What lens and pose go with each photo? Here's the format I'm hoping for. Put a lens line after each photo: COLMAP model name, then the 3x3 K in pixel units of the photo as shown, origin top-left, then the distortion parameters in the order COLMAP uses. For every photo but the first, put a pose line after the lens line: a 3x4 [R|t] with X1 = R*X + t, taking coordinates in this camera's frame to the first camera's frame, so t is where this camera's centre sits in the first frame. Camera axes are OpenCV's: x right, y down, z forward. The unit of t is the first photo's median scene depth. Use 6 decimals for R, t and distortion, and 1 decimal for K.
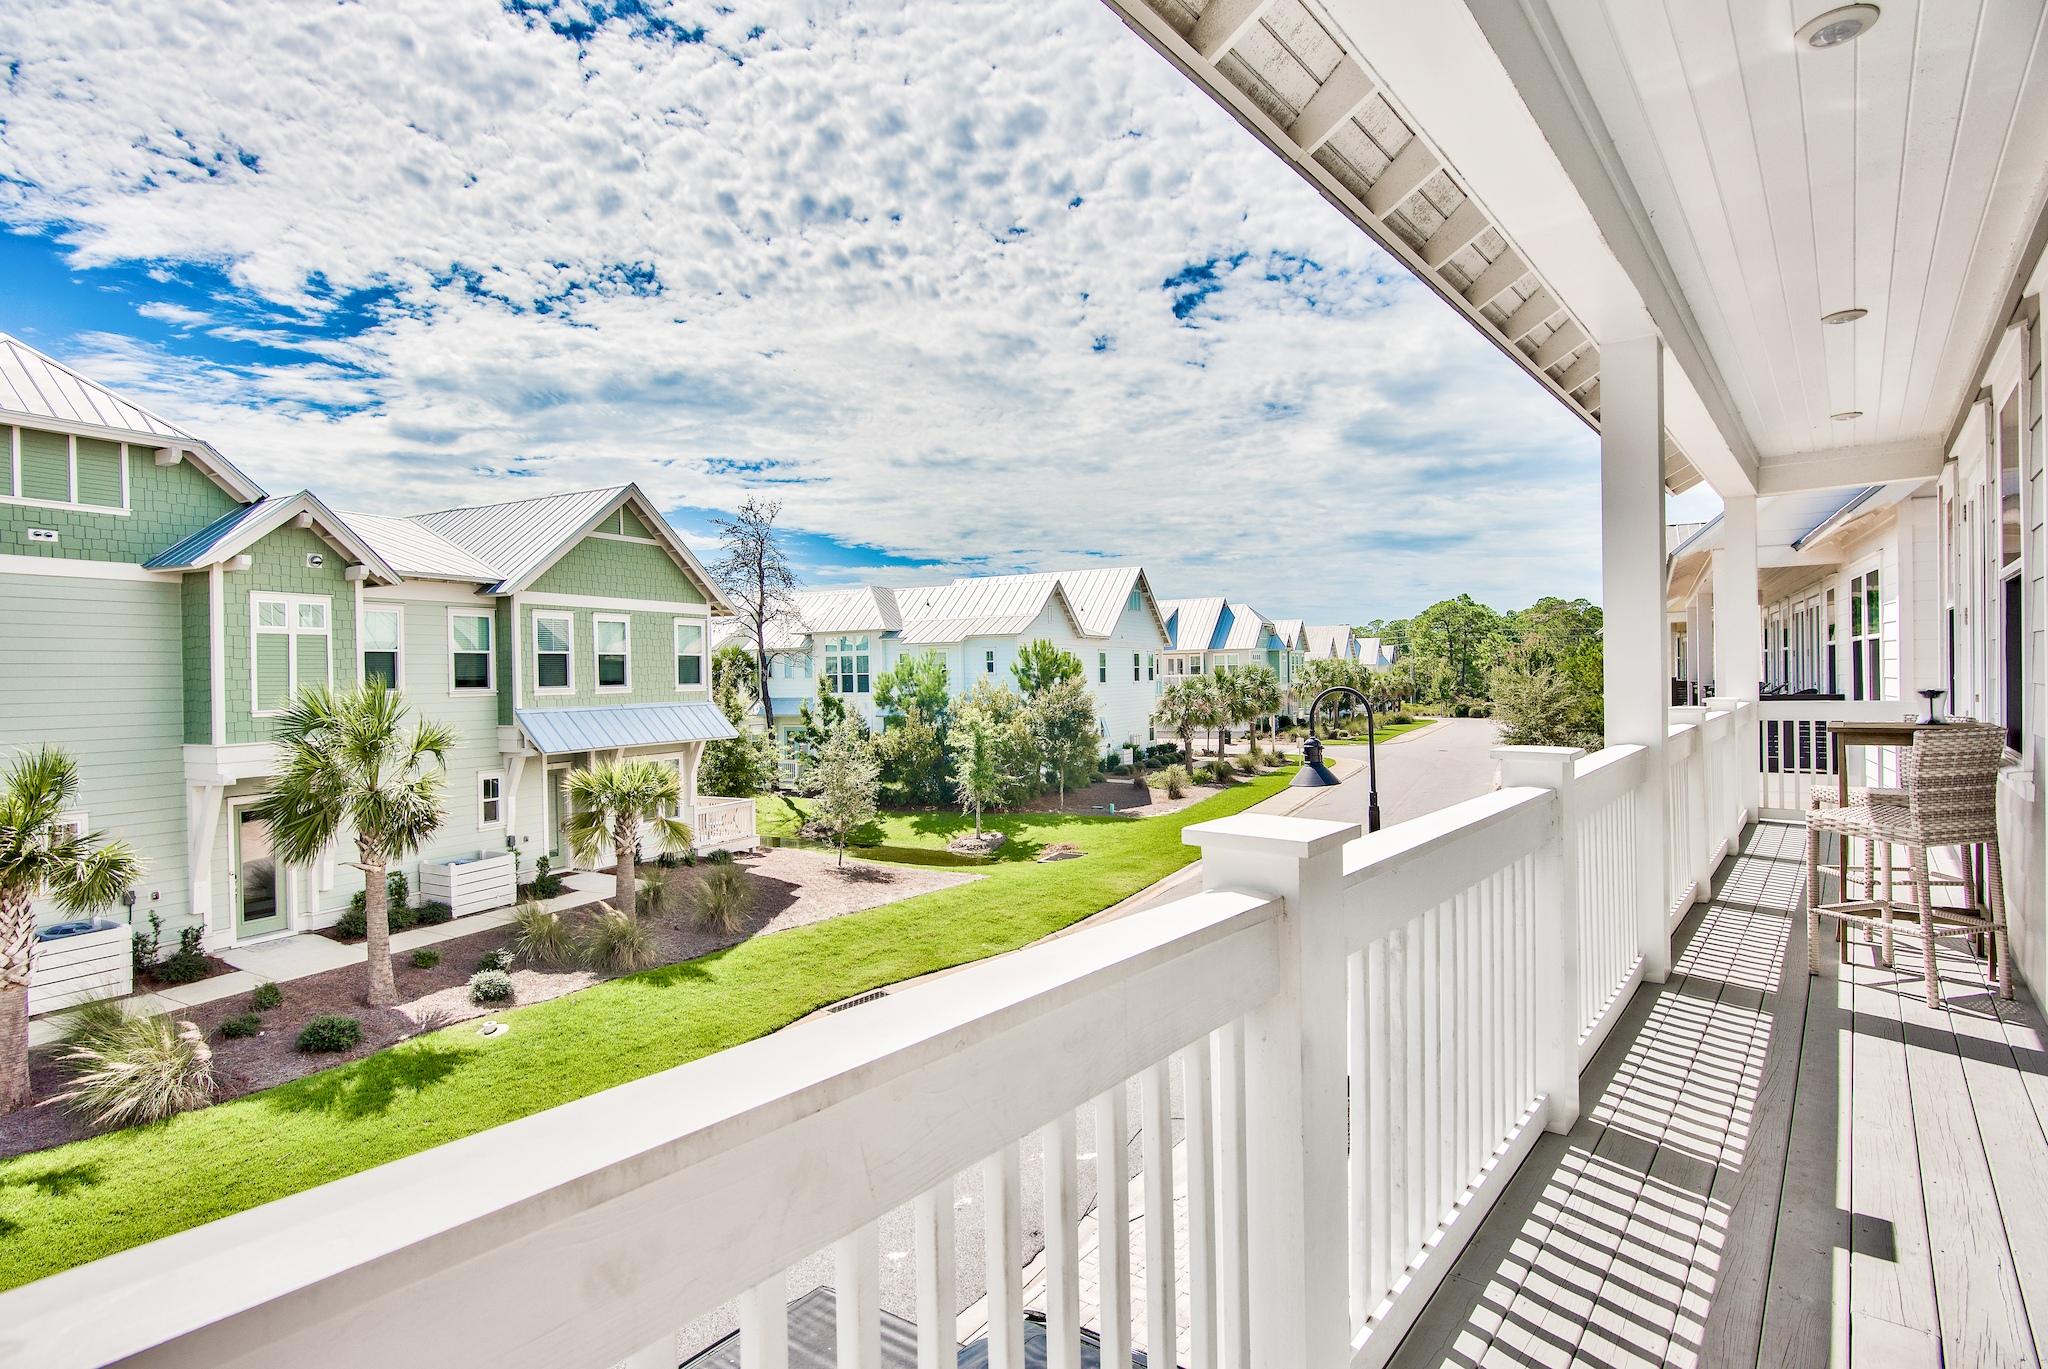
lens RADIAL K [[1046.9, 0, 1027.1], [0, 1046.9, 681.8], [0, 0, 1]] dist [-0.001191, -0.000079]
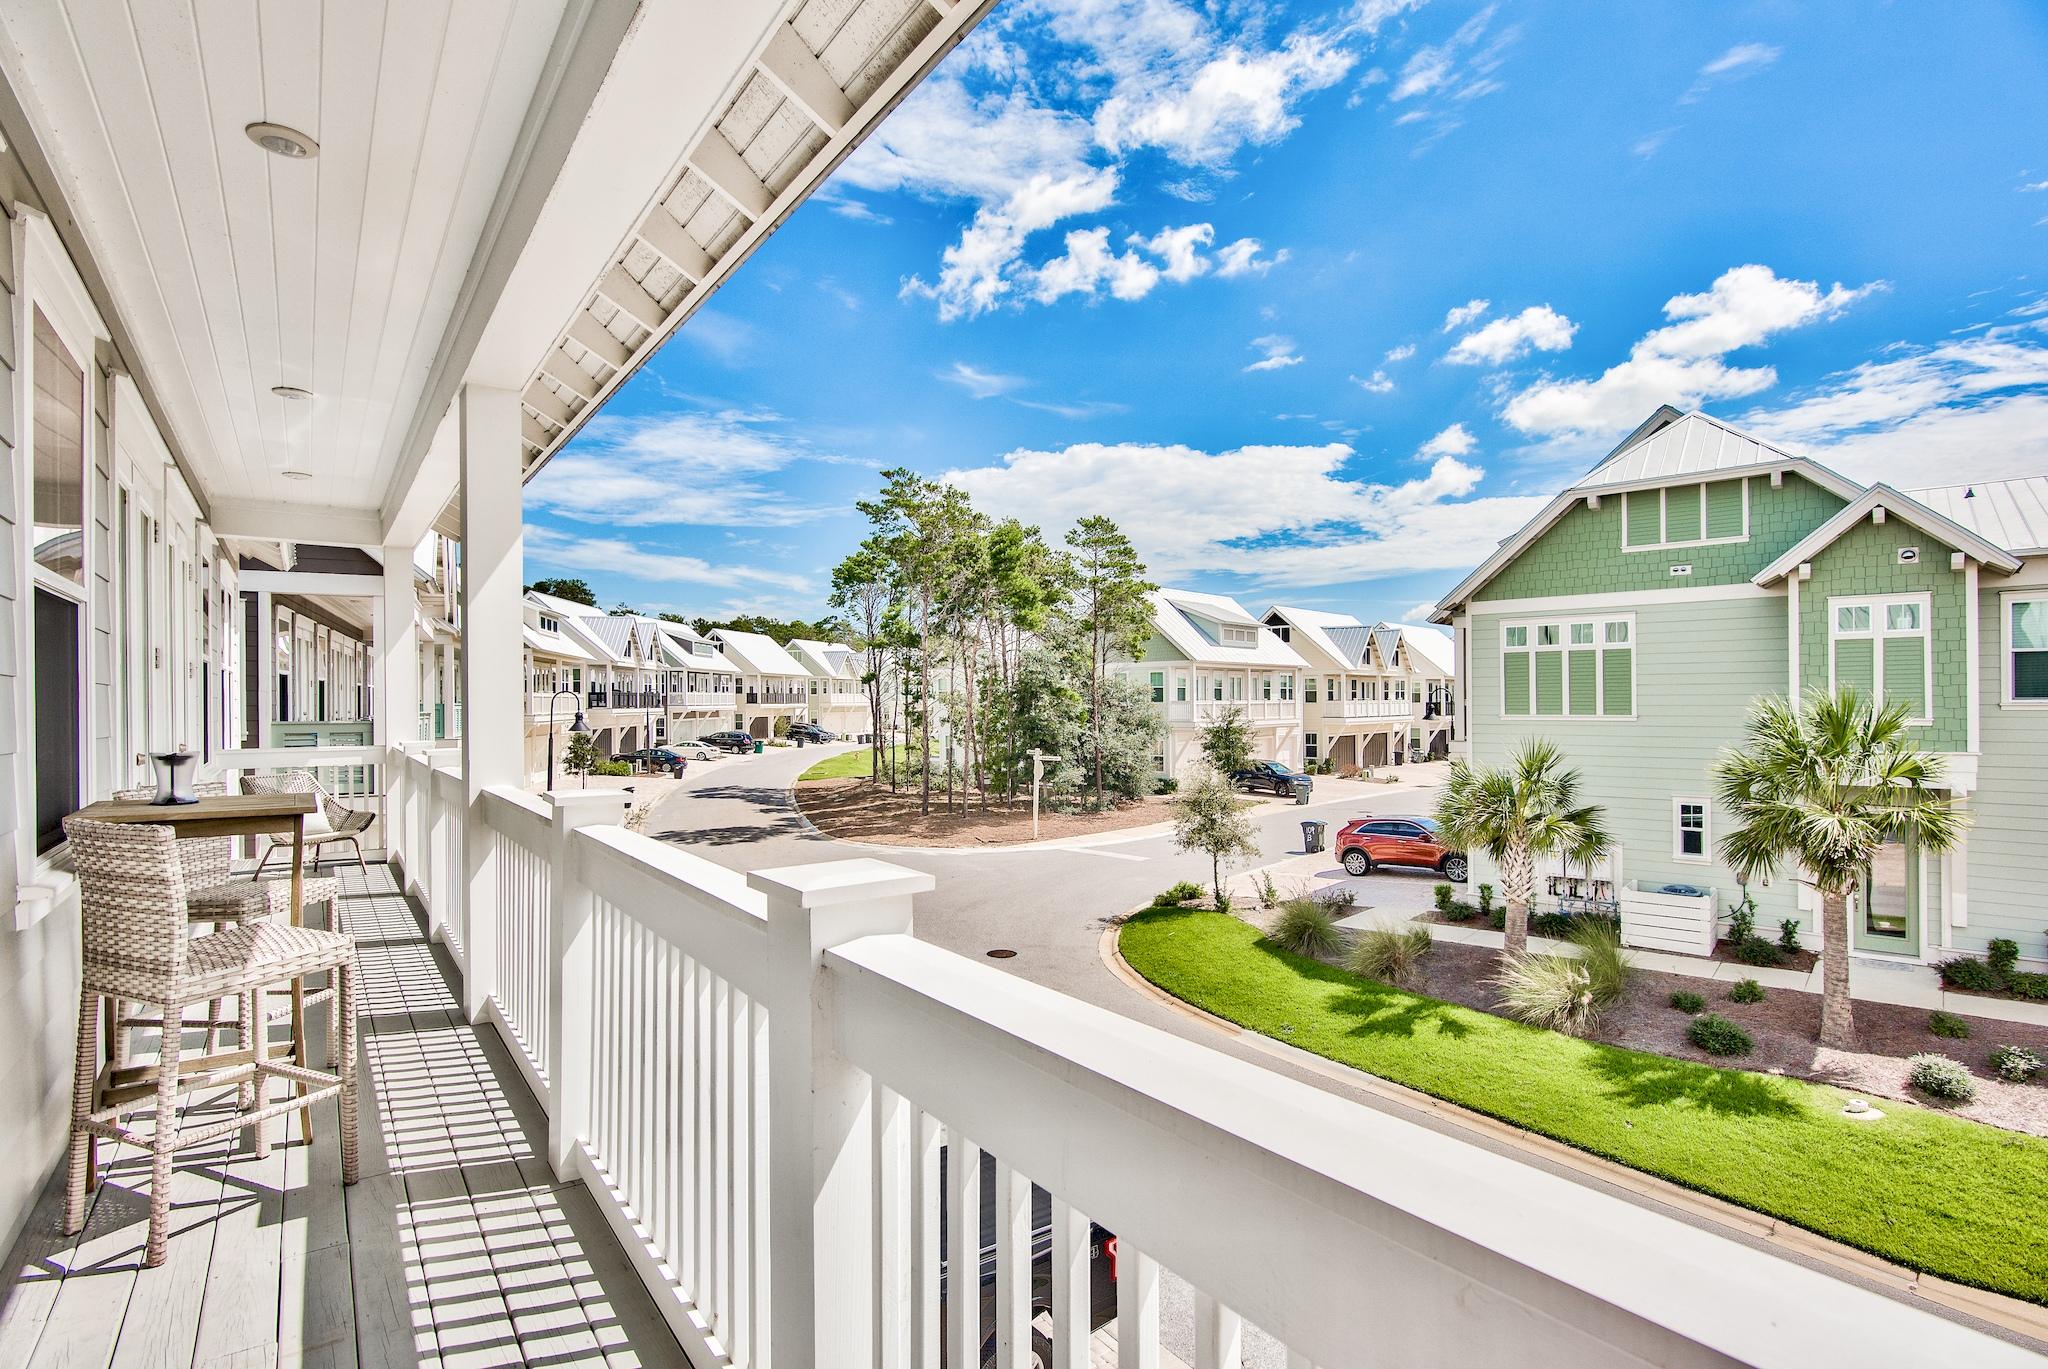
lens RADIAL K [[1046.9, 0, 1027.1], [0, 1046.9, 681.8], [0, 0, 1]] dist [-0.001191, -0.000079]
pose [[-0.293864, 0.005160, -0.955833, 0.457254], [0.007059, 0.999970, 0.003228, -0.015649], [0.955821, -0.005798, -0.293891, 0.587795]]
